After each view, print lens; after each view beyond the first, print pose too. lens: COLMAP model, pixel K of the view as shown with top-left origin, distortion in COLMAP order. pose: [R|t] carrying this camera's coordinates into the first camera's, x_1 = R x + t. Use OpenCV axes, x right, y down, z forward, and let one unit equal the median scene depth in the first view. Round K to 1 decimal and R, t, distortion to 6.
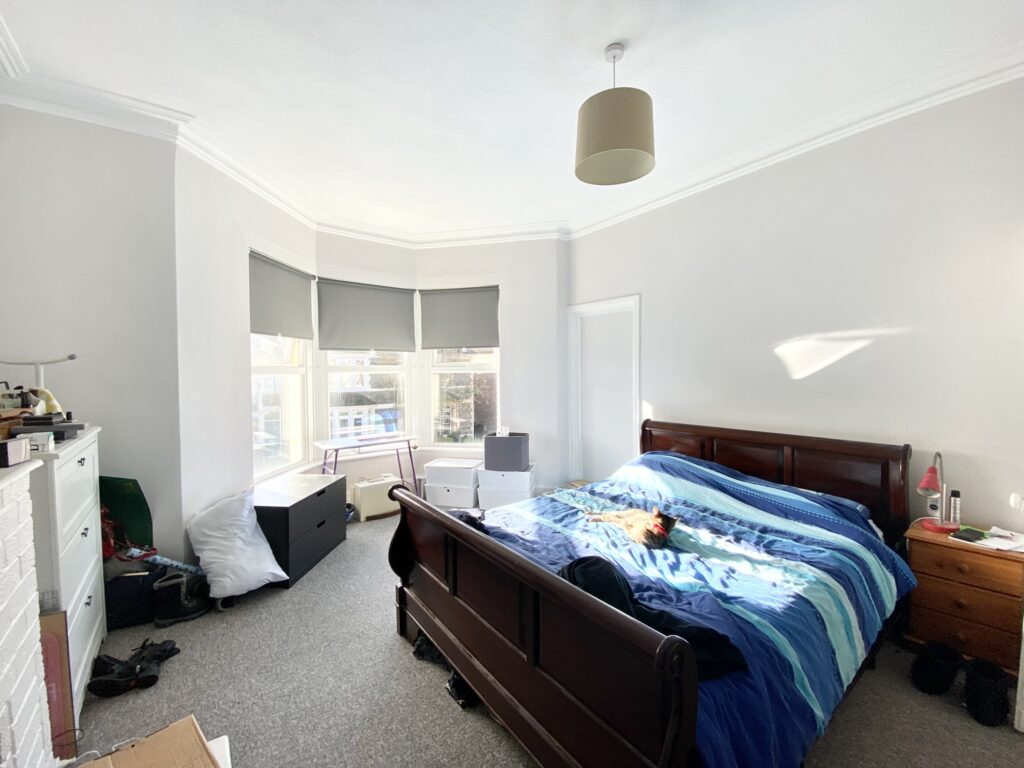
lens RADIAL K [[419.7, 0, 504.0], [0, 419.7, 385.8], [0, 0, 1]] dist [0.003921, -0.004093]
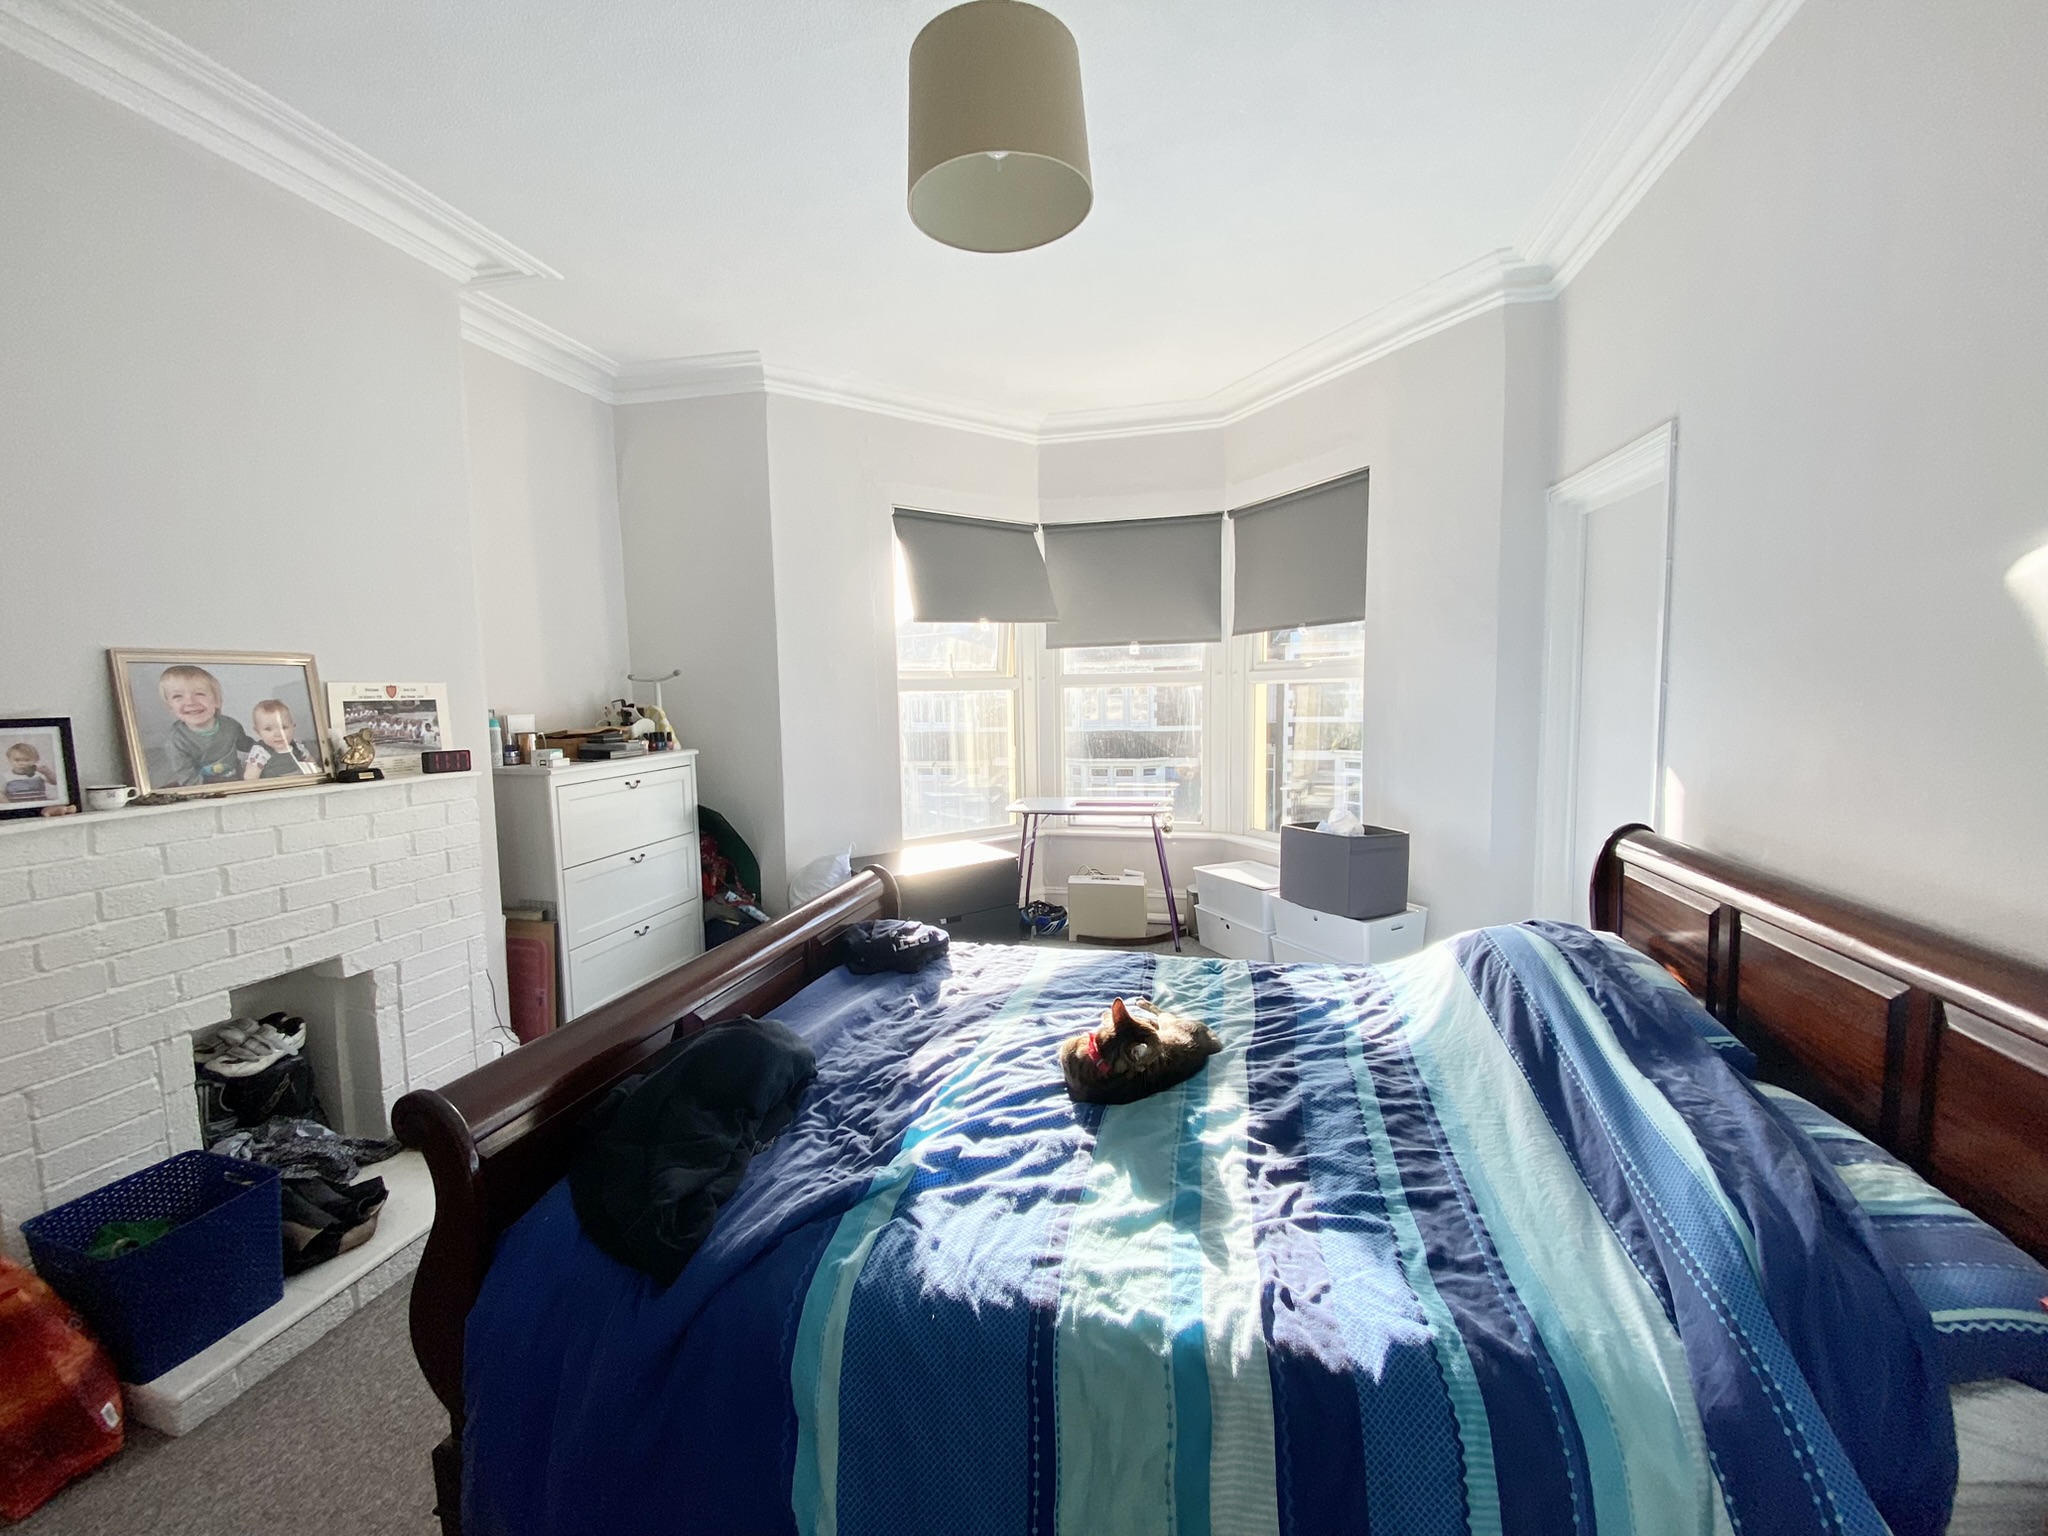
lens RADIAL K [[839.5, 0, 1010.2], [0, 839.5, 763.4], [0, 0, 1]] dist [0.003921, -0.004093]
pose [[0.622781, 0.059441, -0.780135, 0.610717], [-0.011119, 0.997682, 0.067141, -0.001896], [0.782317, -0.033140, 0.621998, 0.281504]]
